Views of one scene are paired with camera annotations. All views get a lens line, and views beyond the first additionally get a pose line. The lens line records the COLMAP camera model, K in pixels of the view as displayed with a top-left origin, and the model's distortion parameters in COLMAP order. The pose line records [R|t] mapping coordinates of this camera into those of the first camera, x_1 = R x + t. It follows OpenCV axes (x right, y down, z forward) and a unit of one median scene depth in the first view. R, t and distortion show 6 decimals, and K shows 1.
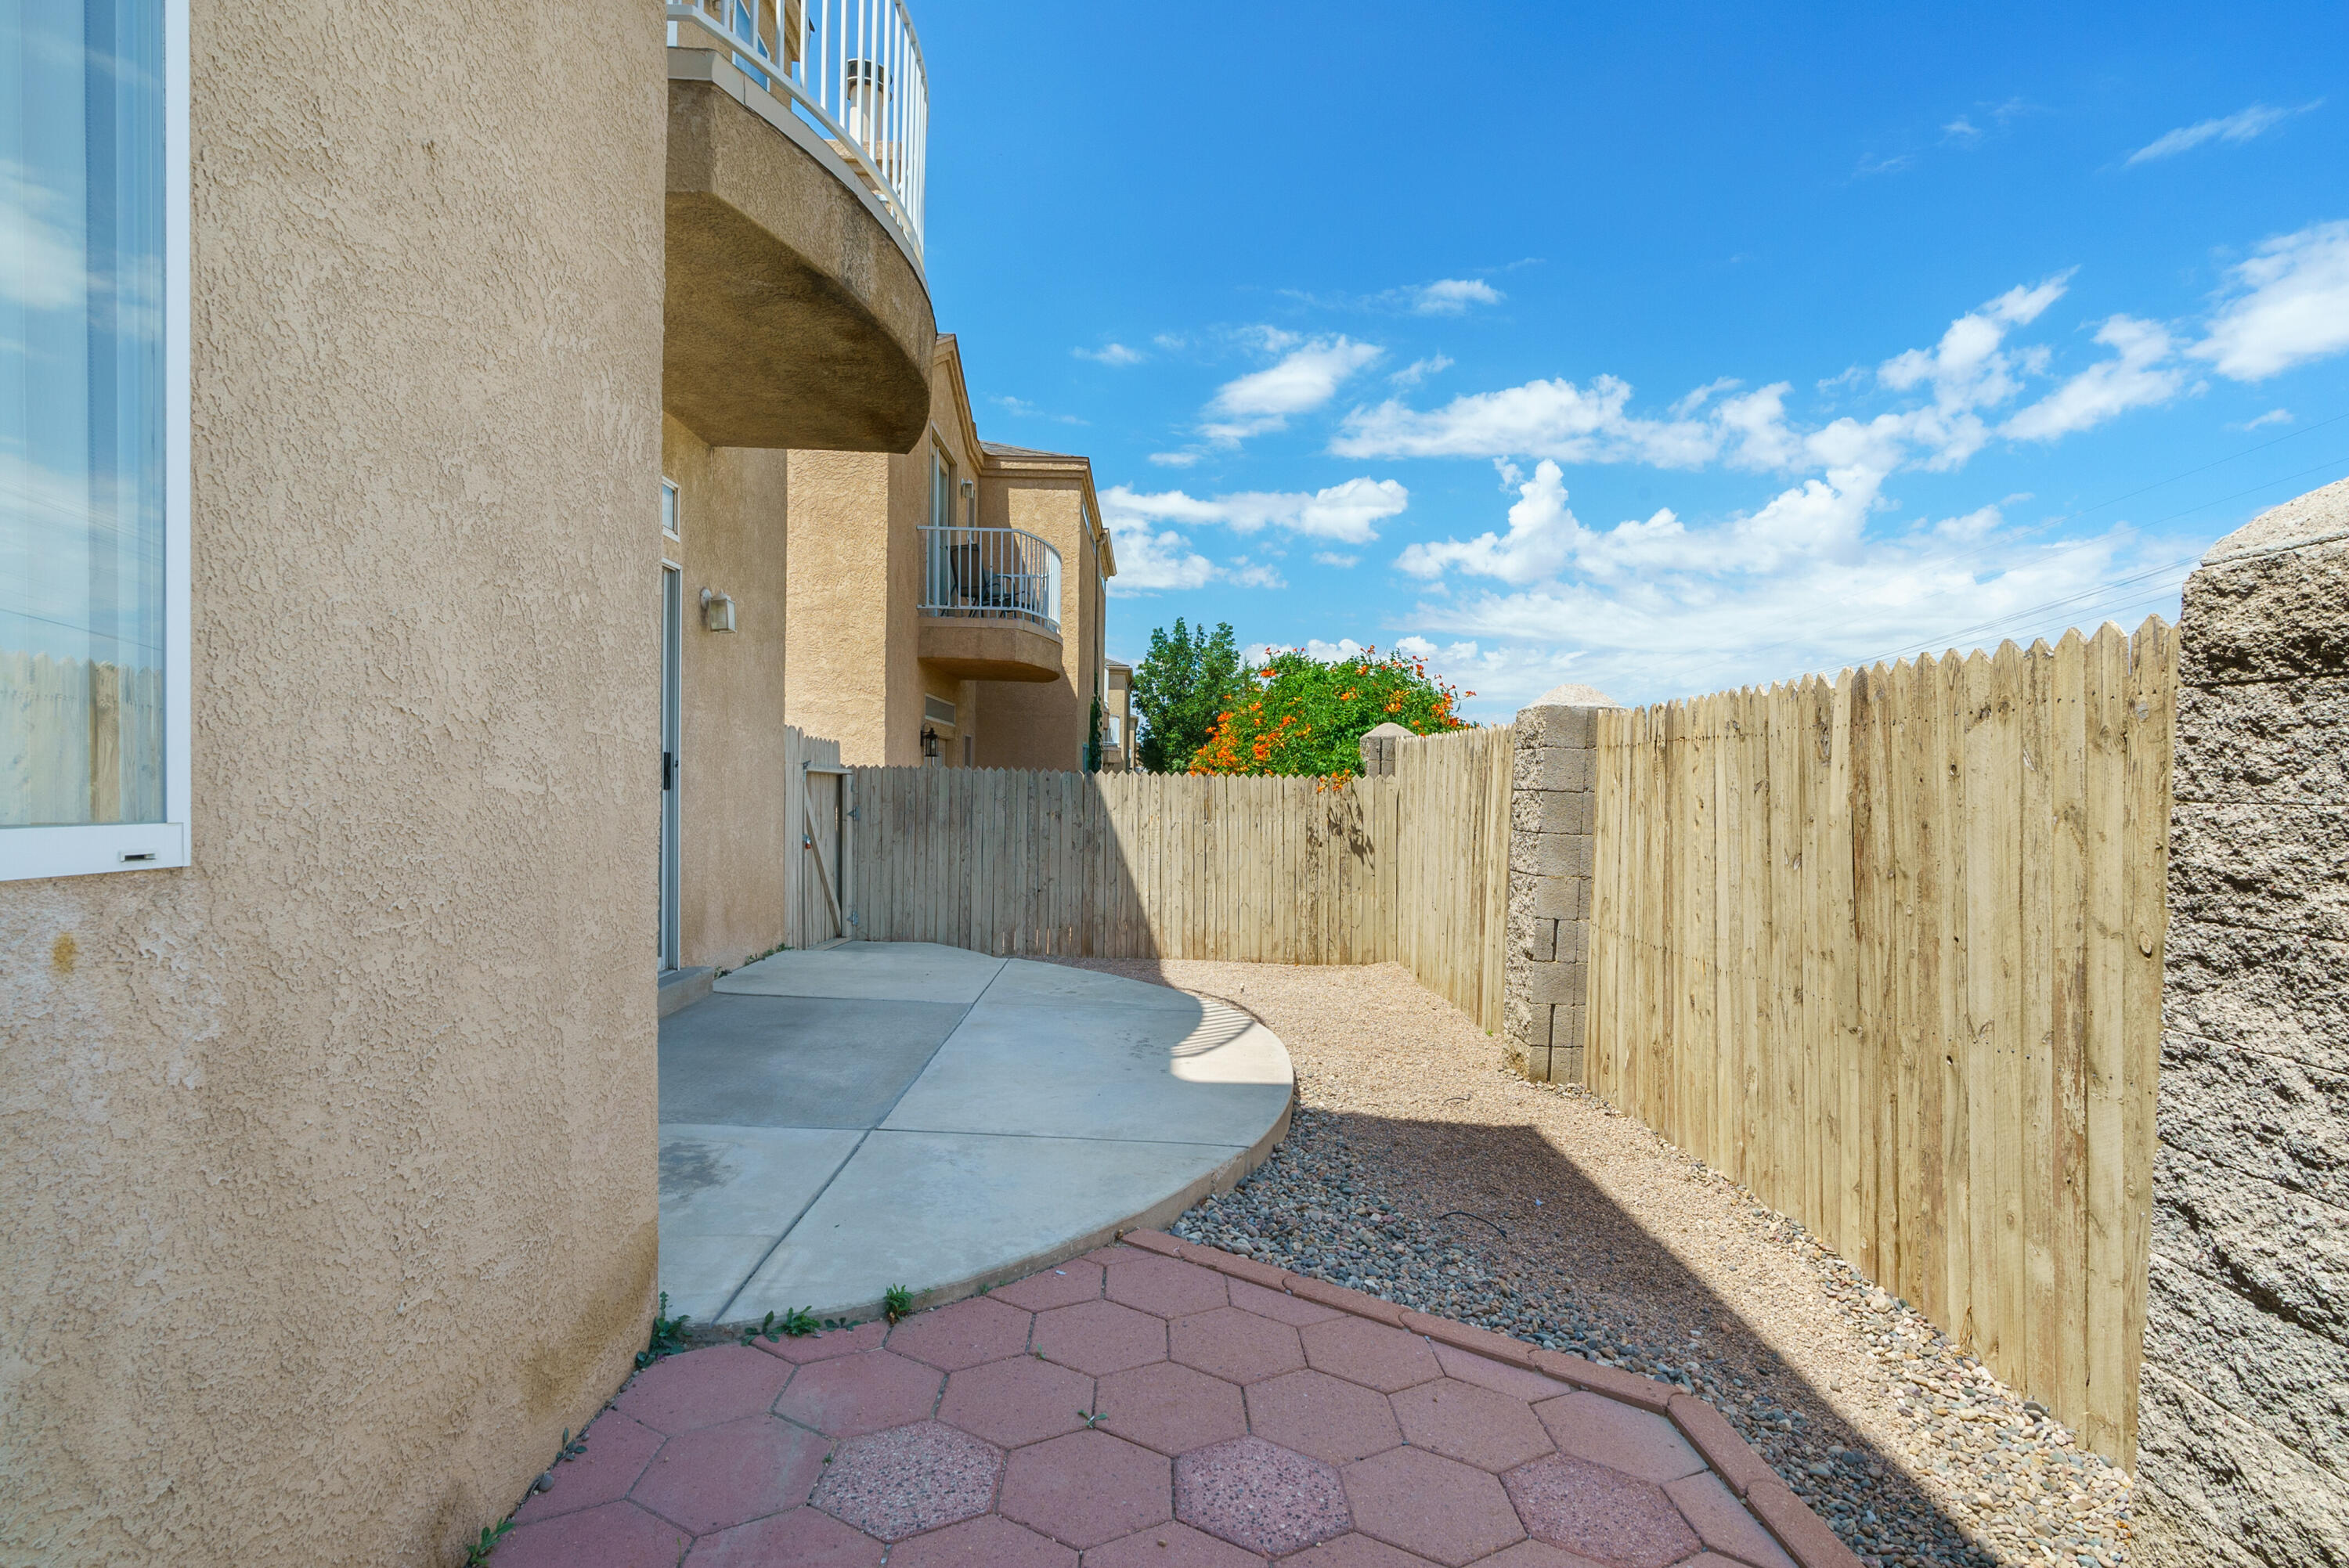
lens RADIAL K [[1070.8, 0, 1168.2], [0, 1070.8, 791.6], [0, 0, 1]] dist [-0.009336, 0.000707]
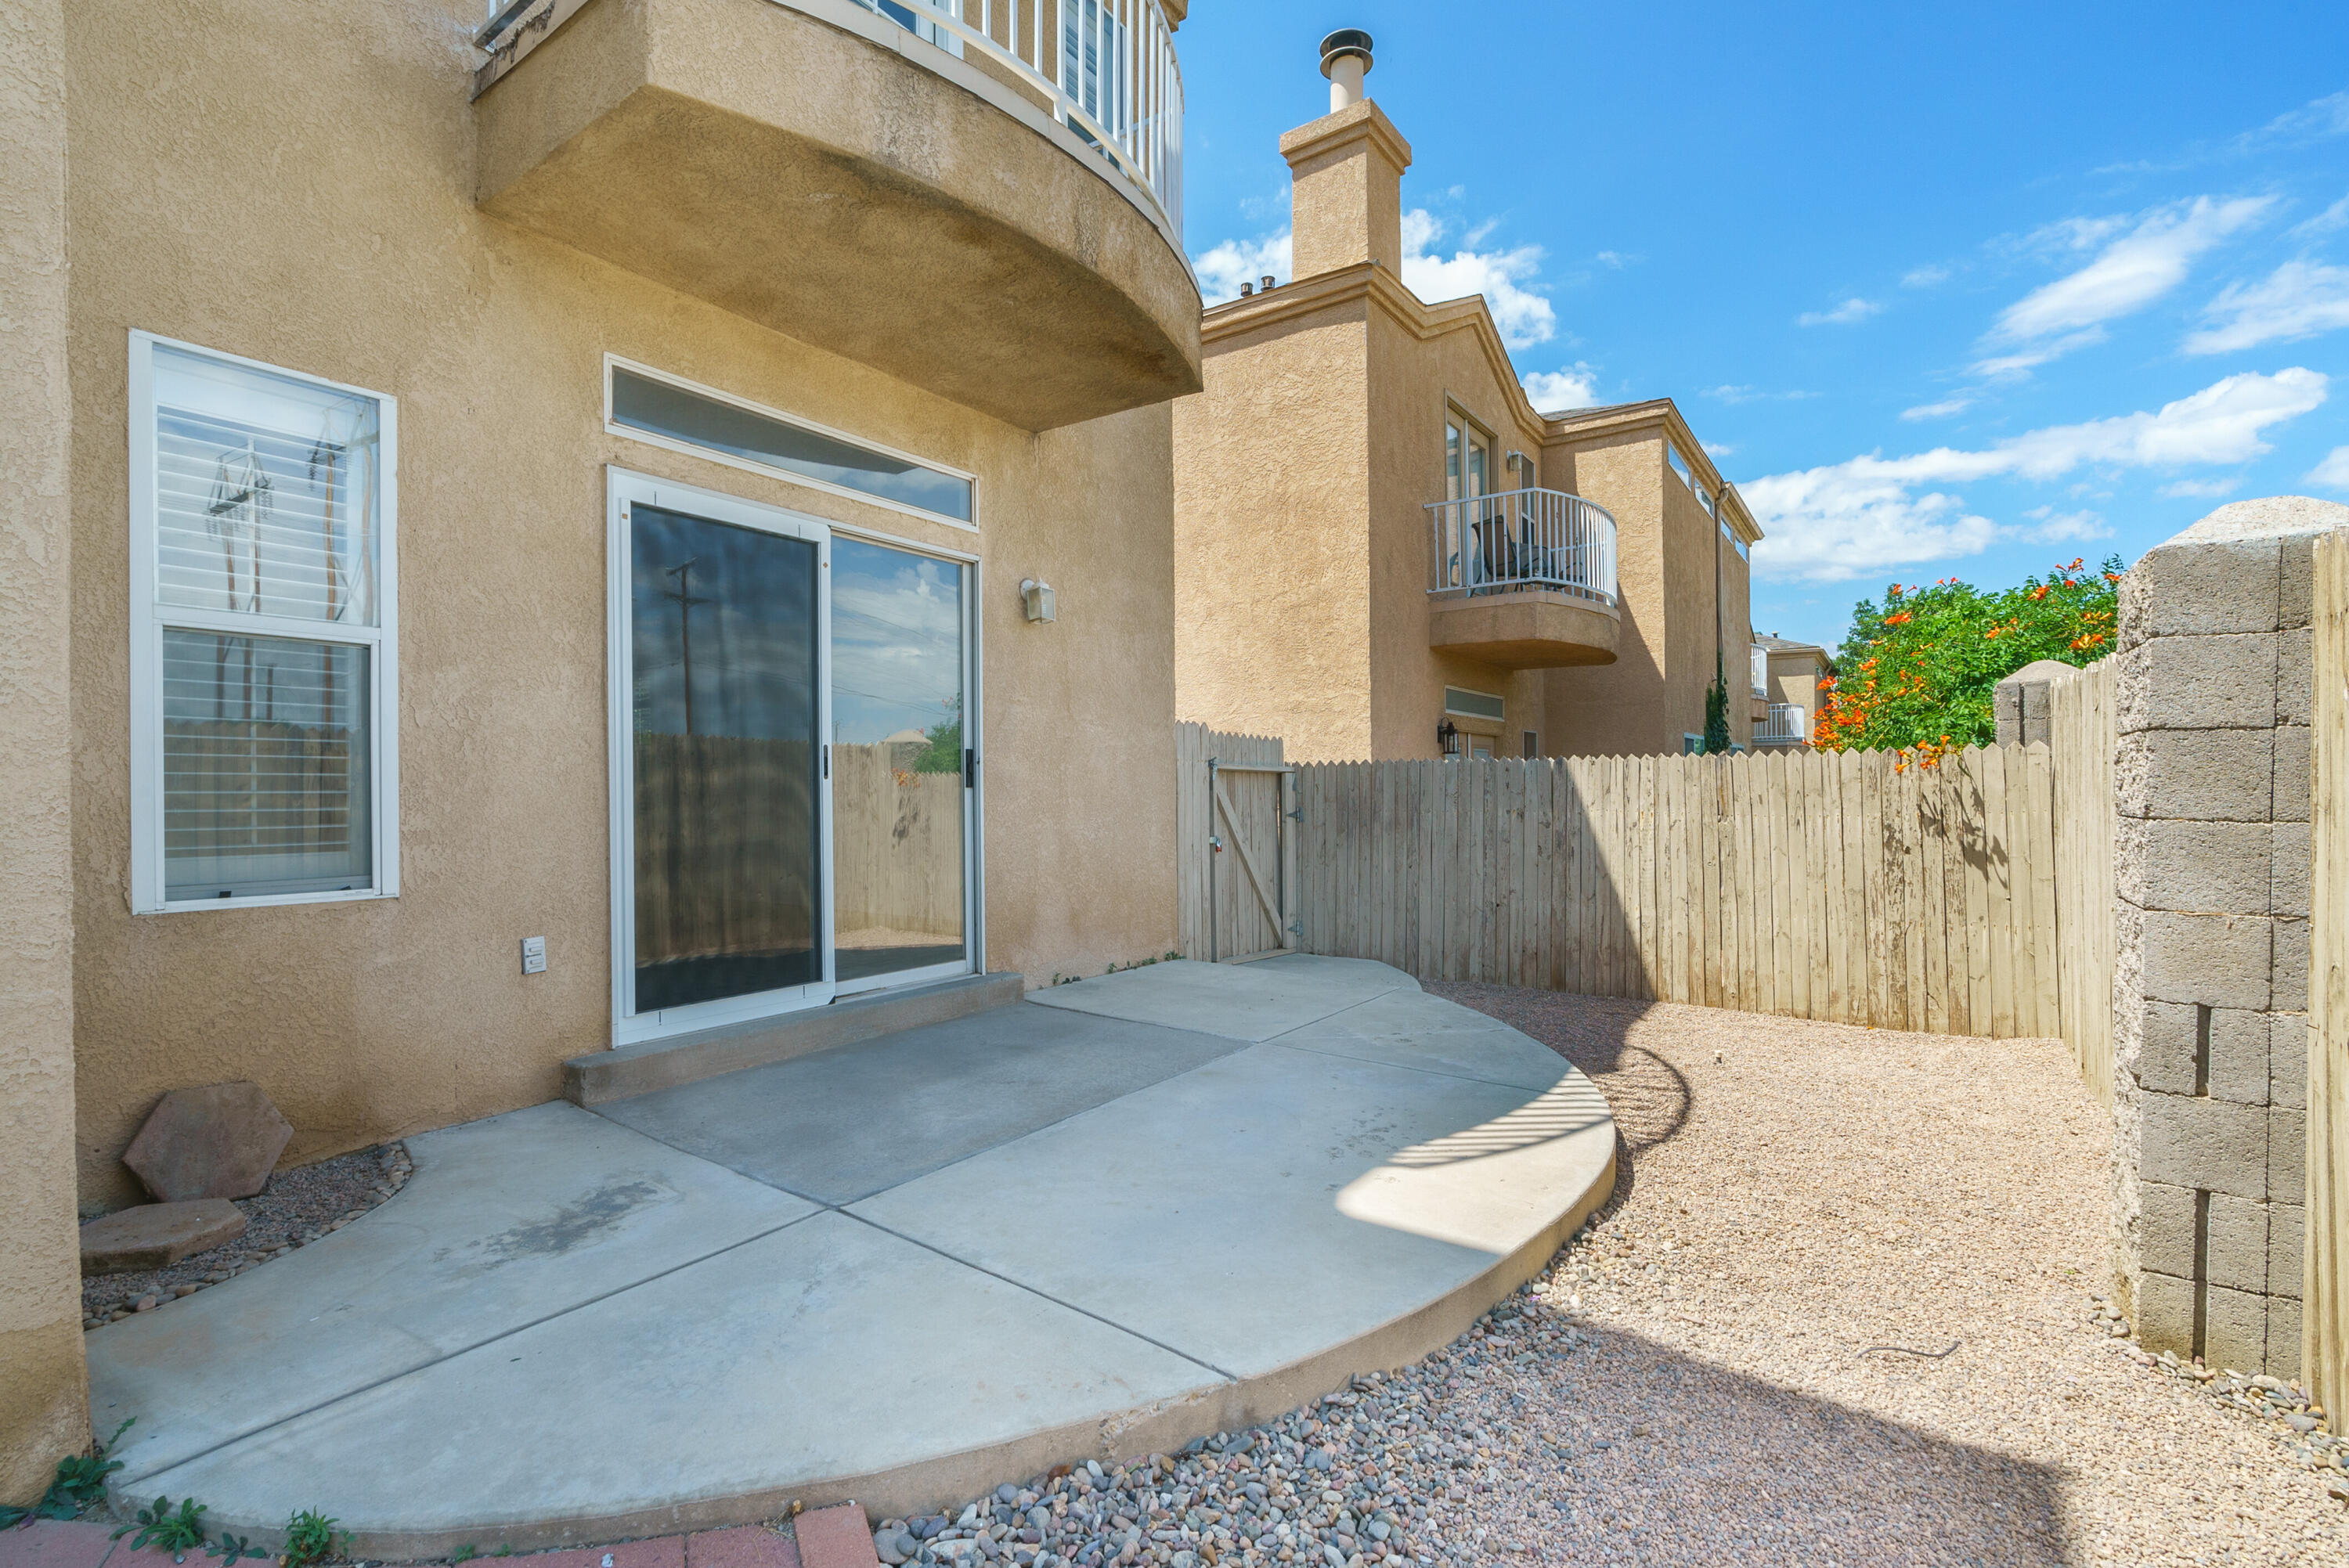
lens RADIAL K [[1040.6, 0, 1174.5], [0, 1040.6, 784.0], [0, 0, 1]] dist [-0.015585, 0.005550]
pose [[0.816369, -0.031972, -0.576645, 0.140365], [0.022085, 0.999464, -0.024148, 0.013351], [0.577108, 0.006979, 0.816638, 0.205140]]
